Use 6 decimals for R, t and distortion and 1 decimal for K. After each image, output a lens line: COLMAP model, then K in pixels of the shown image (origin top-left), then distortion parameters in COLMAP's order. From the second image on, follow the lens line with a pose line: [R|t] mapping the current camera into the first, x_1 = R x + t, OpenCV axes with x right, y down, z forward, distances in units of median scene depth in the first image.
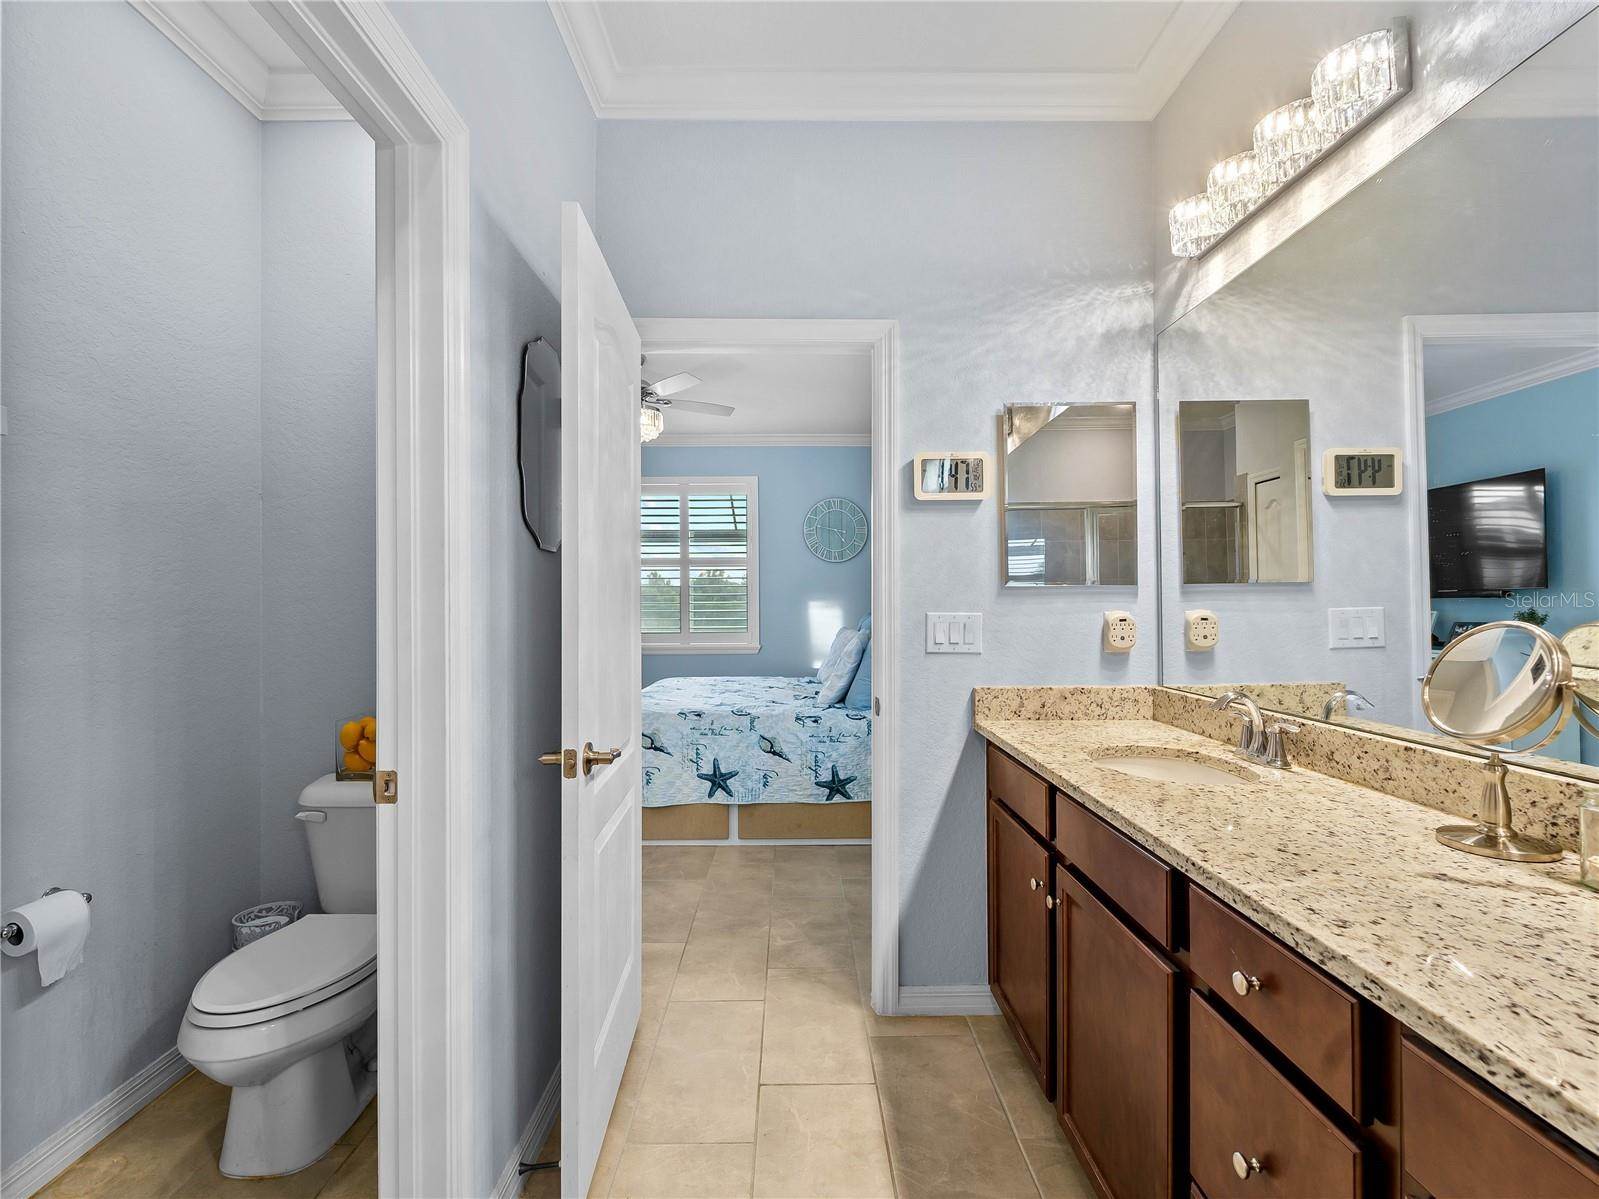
lens RADIAL K [[740.2, 0, 809.2], [0, 740.2, 611.7], [0, 0, 1]] dist [-0.002559, -0.001109]
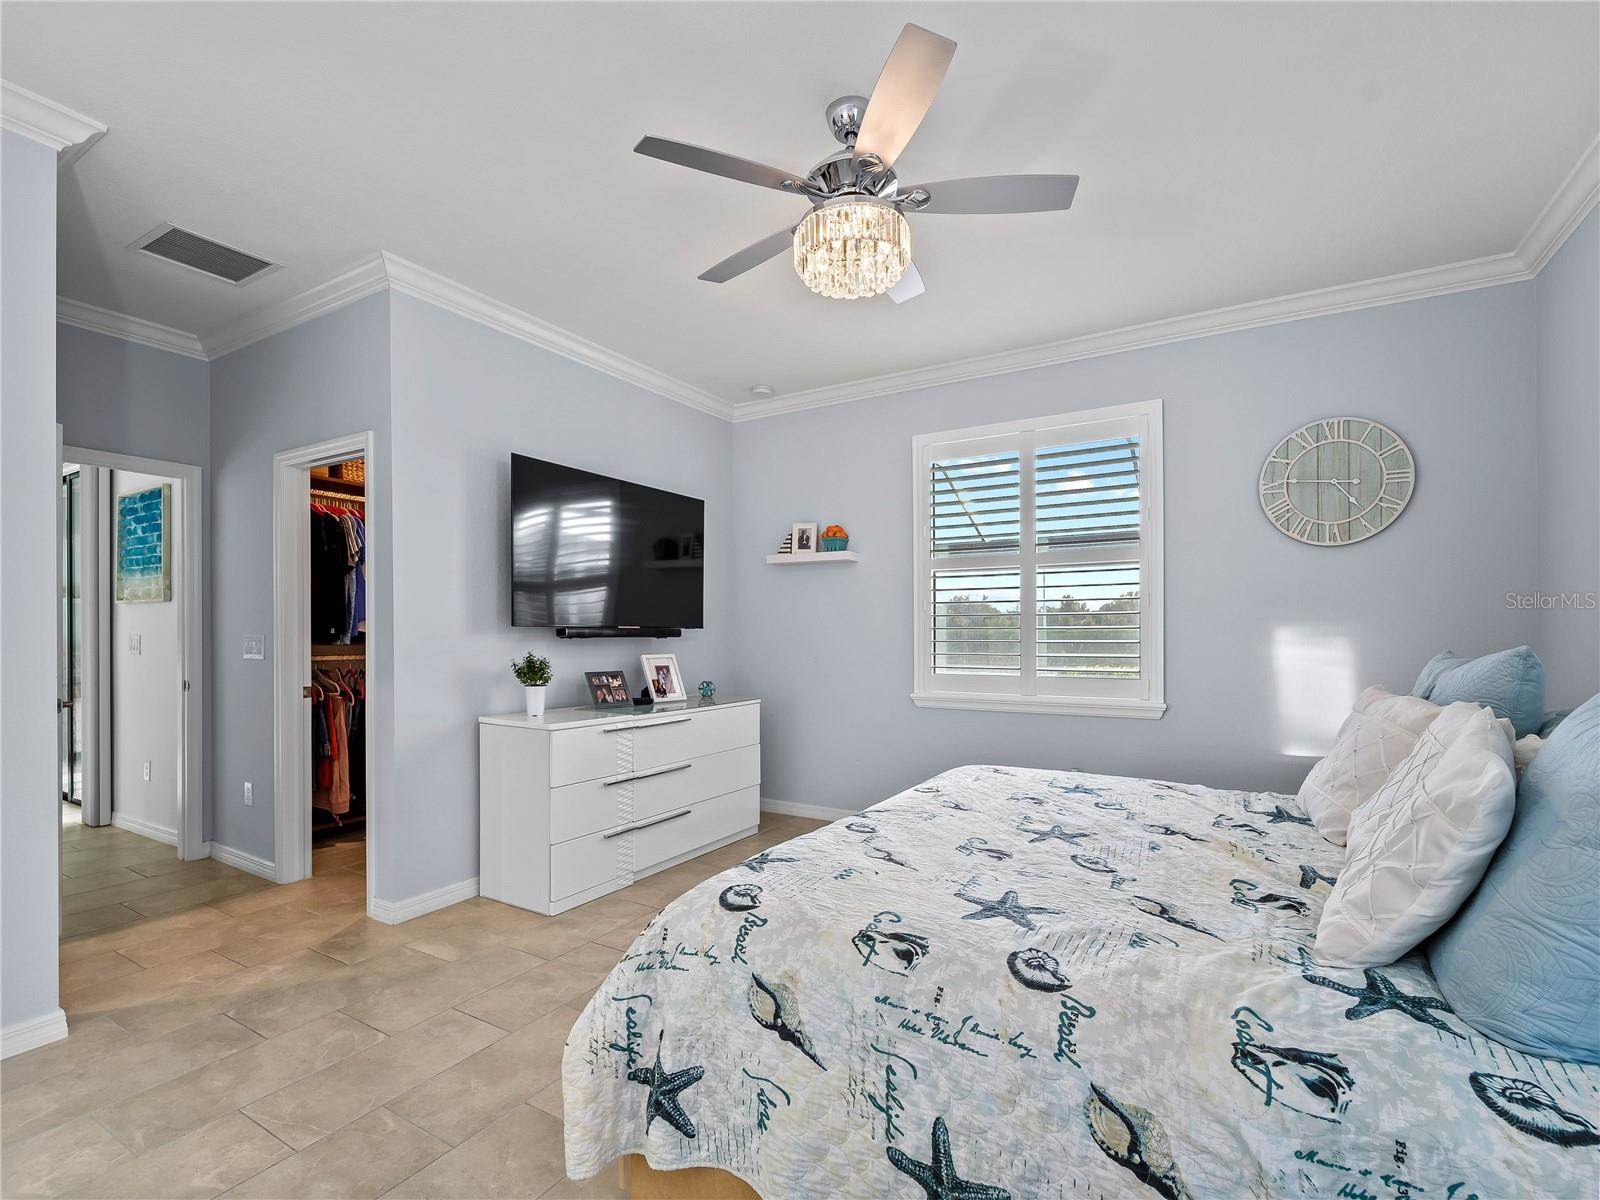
lens RADIAL K [[739.7, 0, 801.5], [0, 739.7, 631.3], [0, 0, 1]] dist [-0.002061, -0.000524]
pose [[0.849040, 0.003518, -0.528316, -0.010882], [-0.006493, 0.999972, -0.003776, -0.008577], [0.528288, 0.006636, 0.849039, 0.691390]]
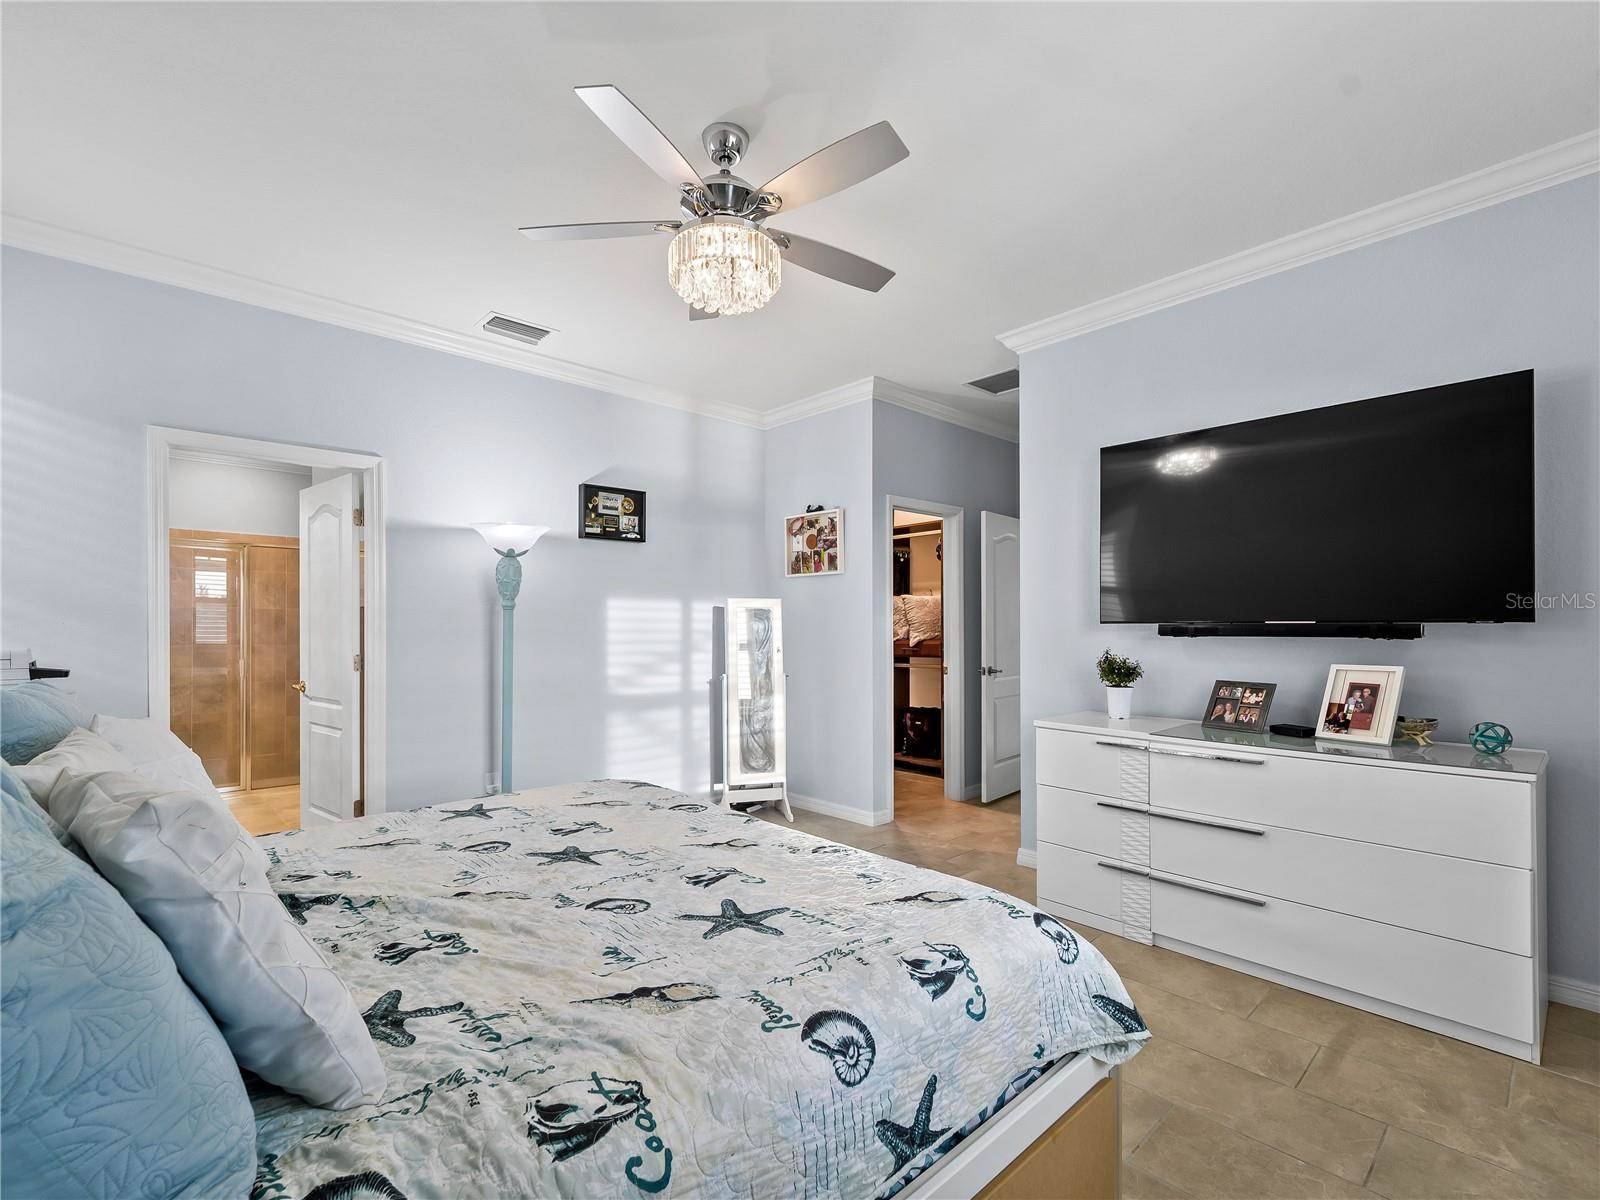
lens RADIAL K [[740.7, 0, 809.7], [0, 740.7, 612.2], [0, 0, 1]] dist [-0.002559, -0.001109]
pose [[-0.738741, -0.004372, -0.673975, 0.071045], [0.004459, 0.999925, -0.011374, -0.020527], [0.673974, -0.011407, -0.738667, 1.645213]]
